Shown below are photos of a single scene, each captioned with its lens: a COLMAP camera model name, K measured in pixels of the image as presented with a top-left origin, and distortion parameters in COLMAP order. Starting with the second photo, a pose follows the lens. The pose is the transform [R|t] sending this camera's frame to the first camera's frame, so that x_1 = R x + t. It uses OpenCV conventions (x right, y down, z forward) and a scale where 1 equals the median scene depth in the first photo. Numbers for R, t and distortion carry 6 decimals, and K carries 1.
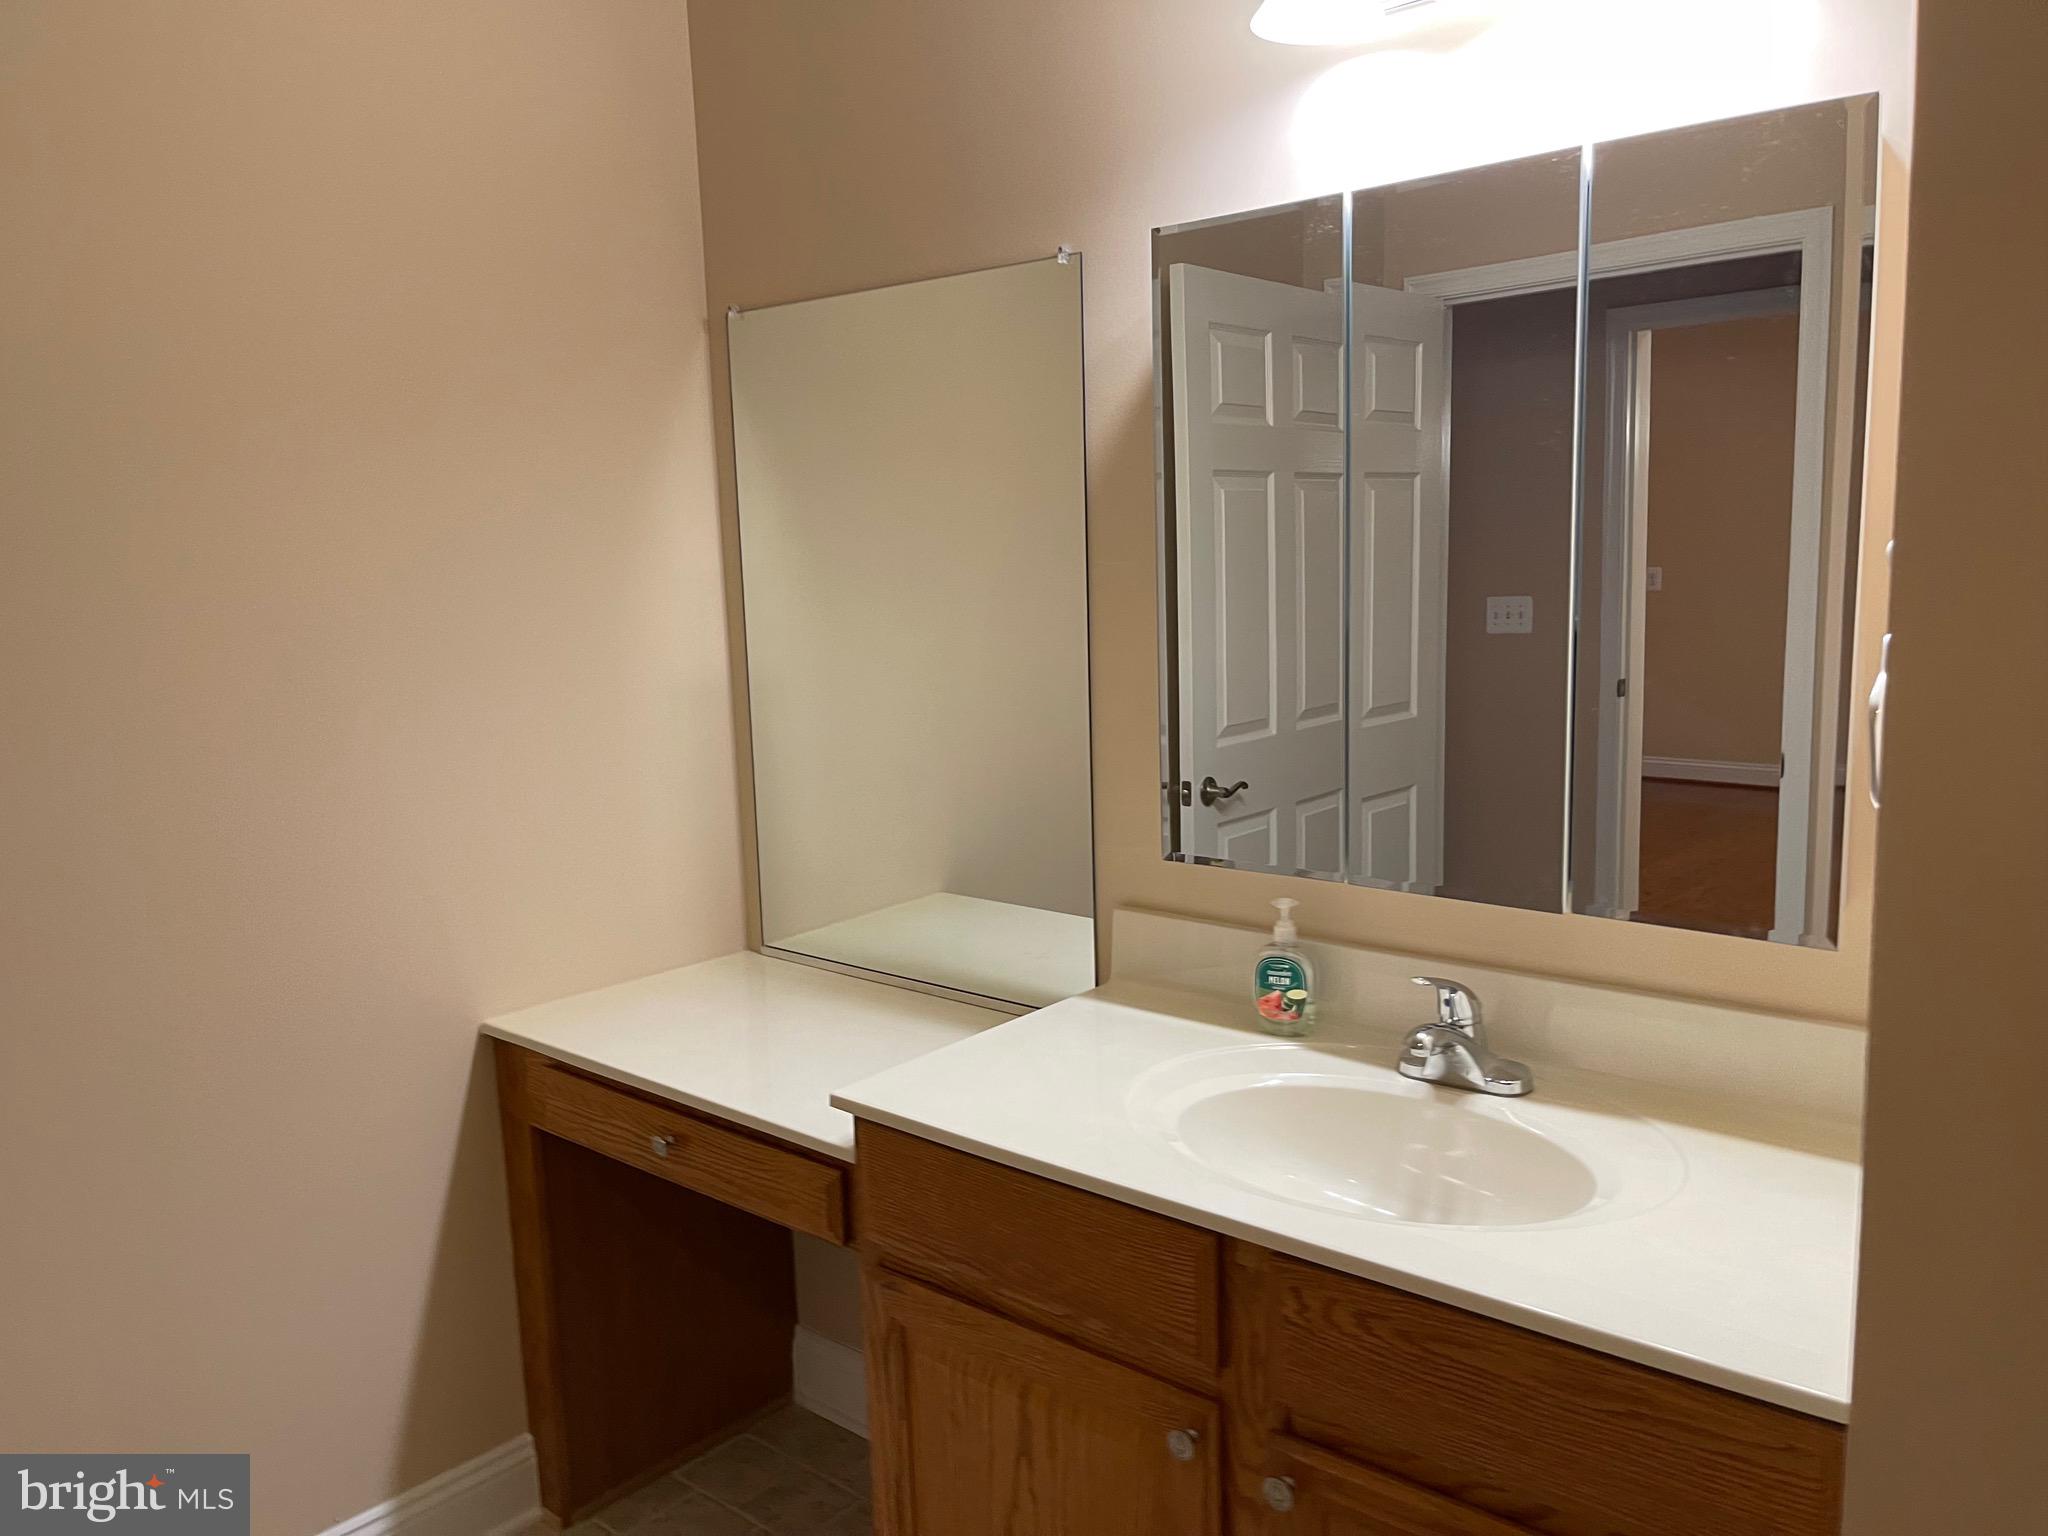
lens RADIAL K [[1578.7, 0, 1026.4], [0, 1578.7, 792.1], [0, 0, 1]] dist [0.121018, -0.001383]
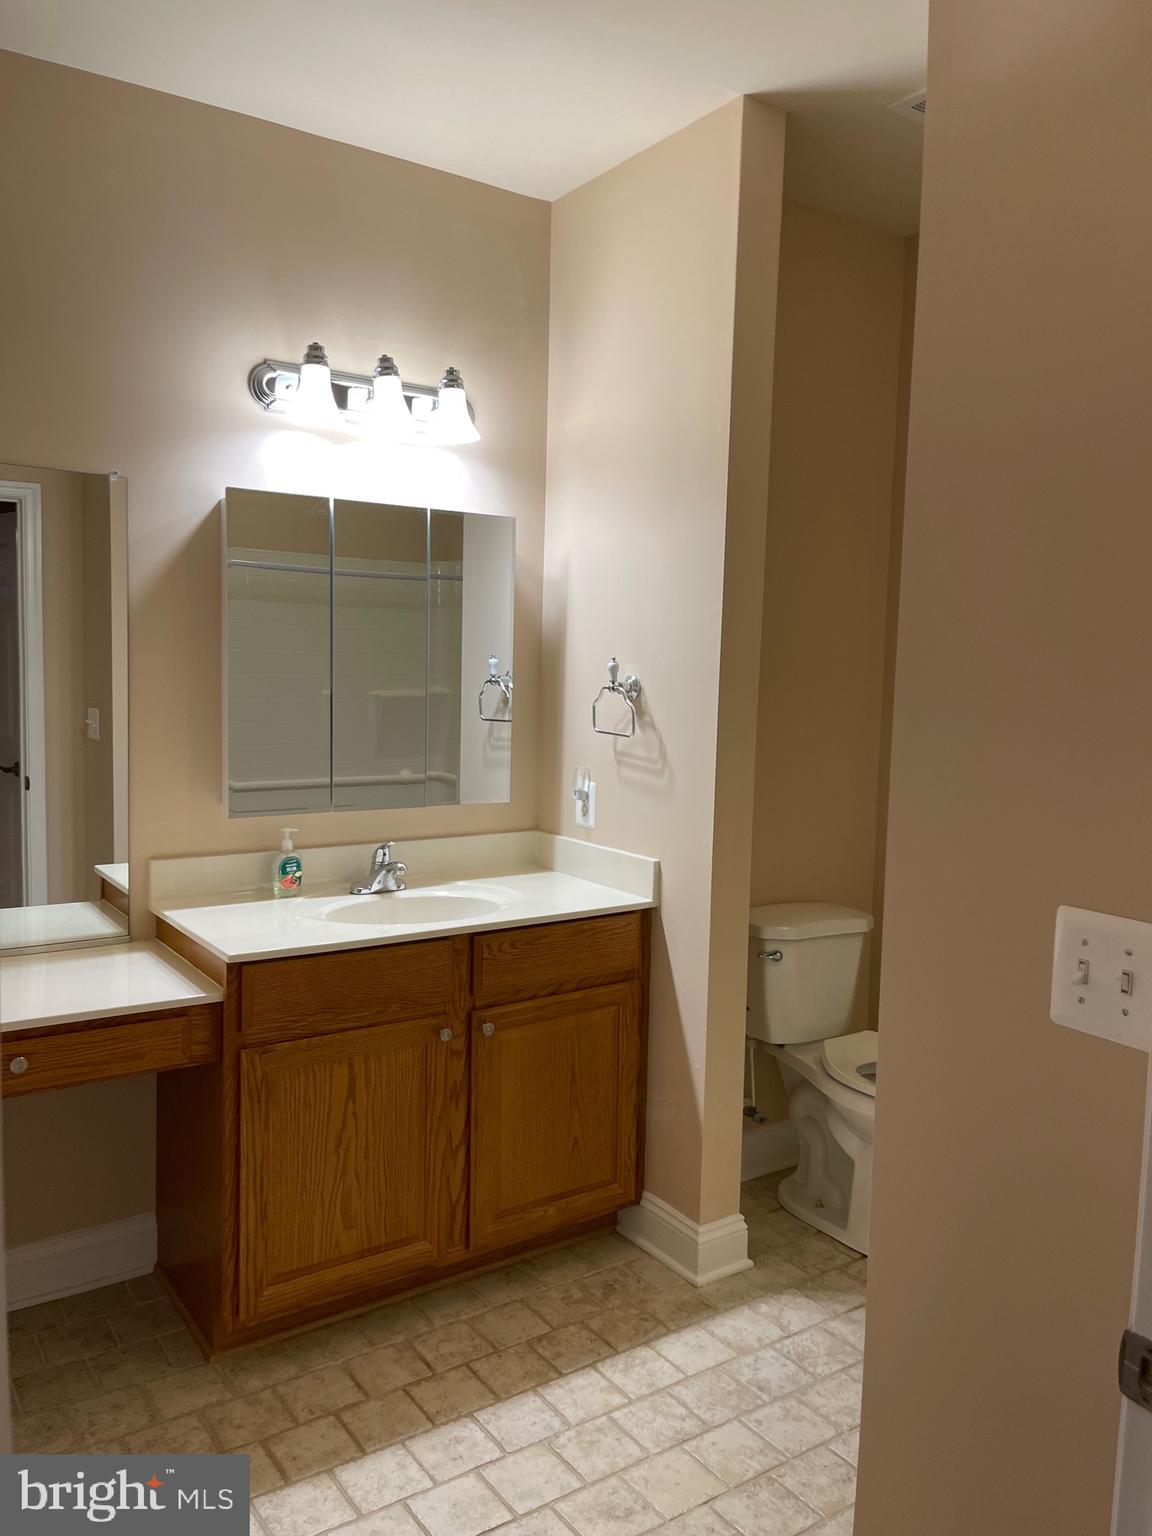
lens RADIAL K [[1184.0, 0, 576.0], [0, 1184.0, 768.0], [0, 0, 1]] dist [0.121018, -0.001383]
pose [[0.261265, -0.053075, 0.963807, -1.312456], [0.130170, 0.991304, 0.019304, 0.013067], [-0.956450, 0.120415, 0.265902, 0.278915]]
